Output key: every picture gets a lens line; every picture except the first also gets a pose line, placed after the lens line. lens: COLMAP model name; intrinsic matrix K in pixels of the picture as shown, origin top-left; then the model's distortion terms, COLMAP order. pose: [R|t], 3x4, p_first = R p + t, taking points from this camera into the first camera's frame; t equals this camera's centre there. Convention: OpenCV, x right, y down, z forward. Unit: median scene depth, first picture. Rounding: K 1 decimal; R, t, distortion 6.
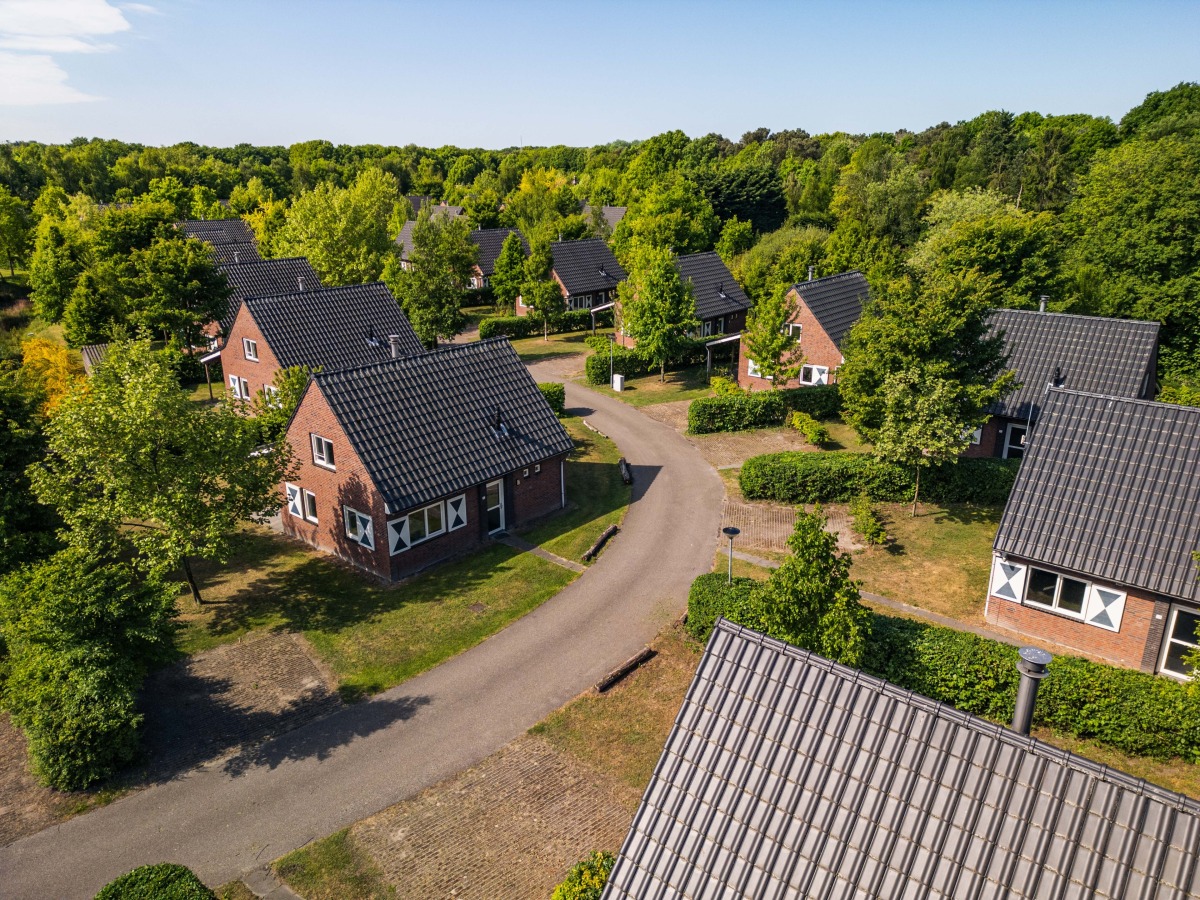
lens RADIAL K [[833.6, 0, 600.0], [0, 833.6, 450.0], [0, 0, 1]] dist [0.063053, -0.071801]
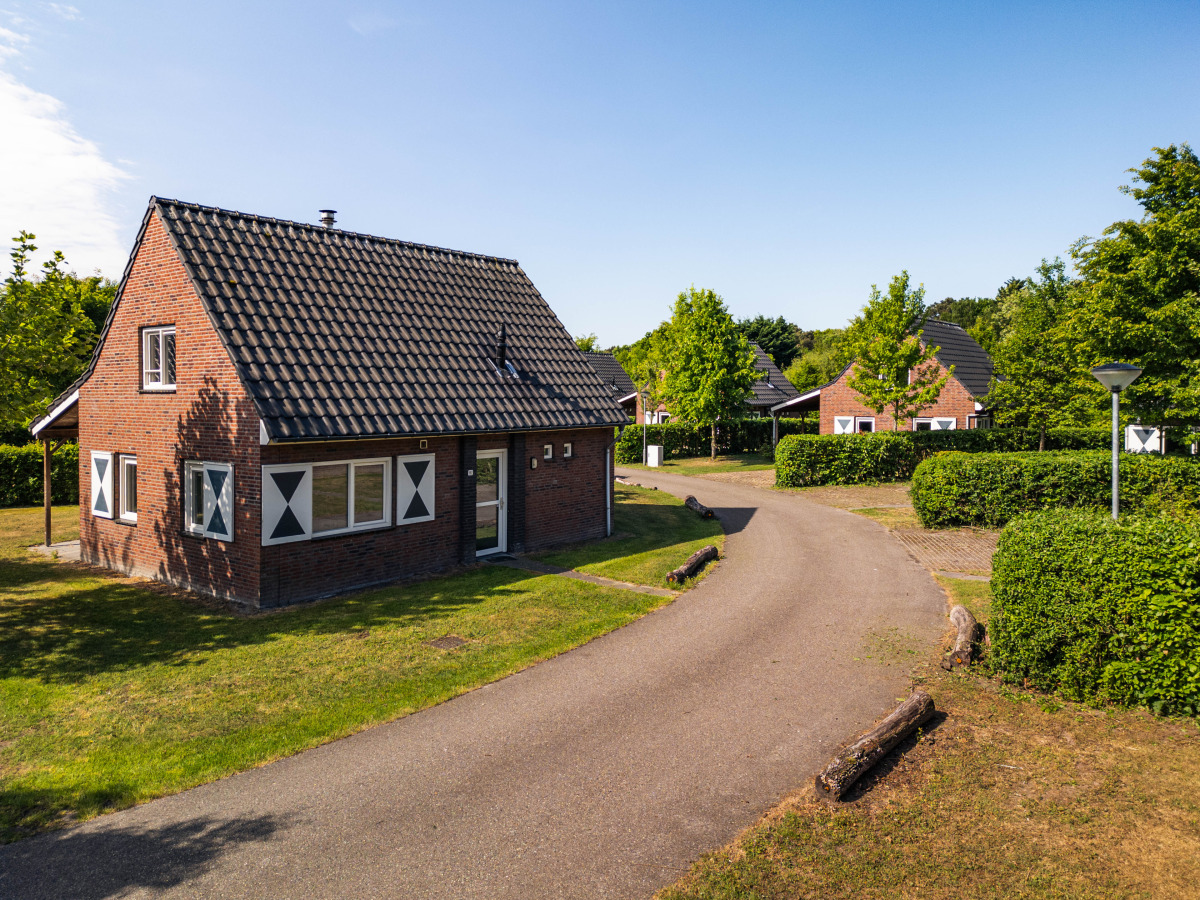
lens RADIAL K [[851.4, 0, 599.5], [0, 851.4, 407.9], [0, 0, 1]] dist [0.069026, -0.062873]
pose [[0.999834, 0.004416, 0.017689, -0.070912], [0.001188, 0.952385, -0.304895, 0.188173], [-0.018193, 0.304866, 0.952222, 0.498288]]
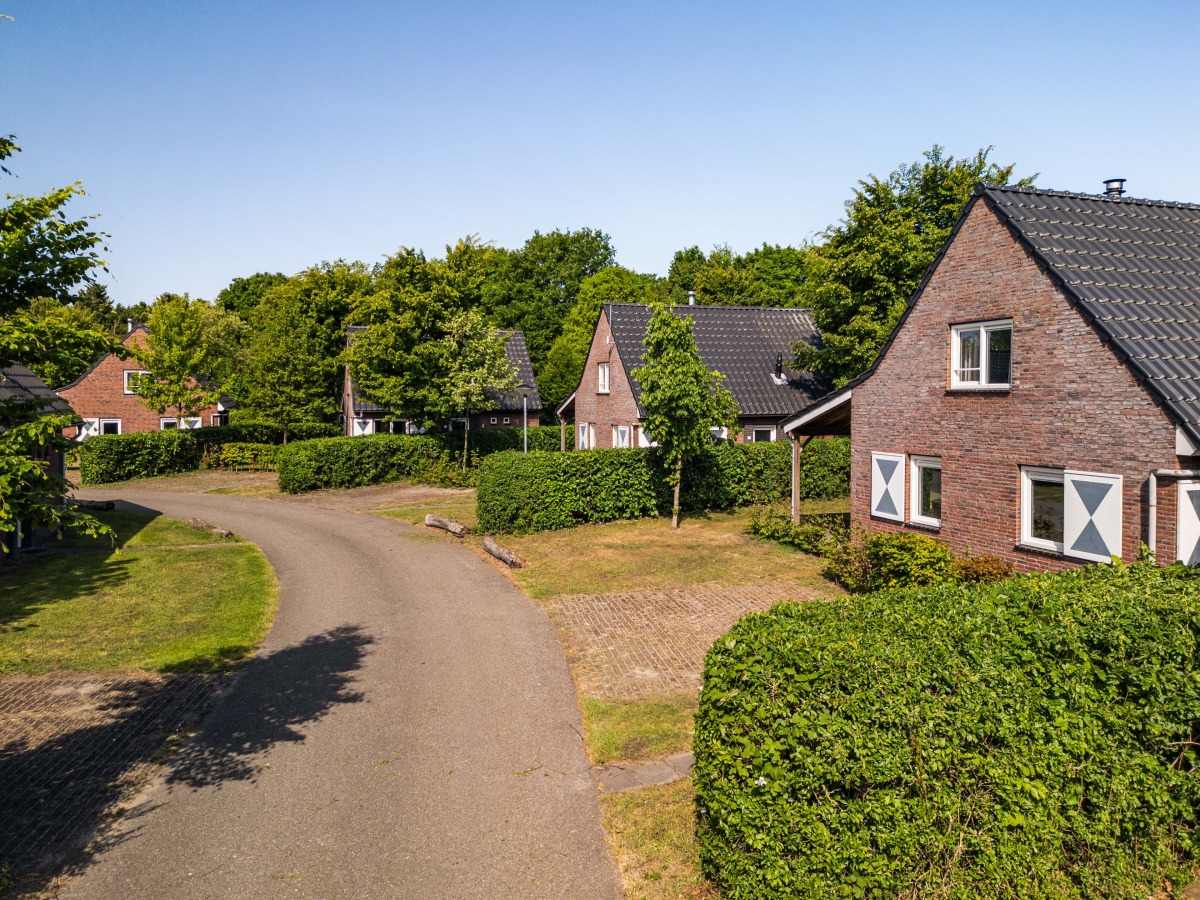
lens RADIAL K [[851.4, 0, 599.5], [0, 851.4, 407.9], [0, 0, 1]] dist [0.069026, -0.062873]
pose [[0.497120, -0.004858, 0.867668, -0.459542], [0.274039, 0.949680, -0.151690, 0.218191], [-0.823271, 0.313184, 0.473436, 0.413588]]
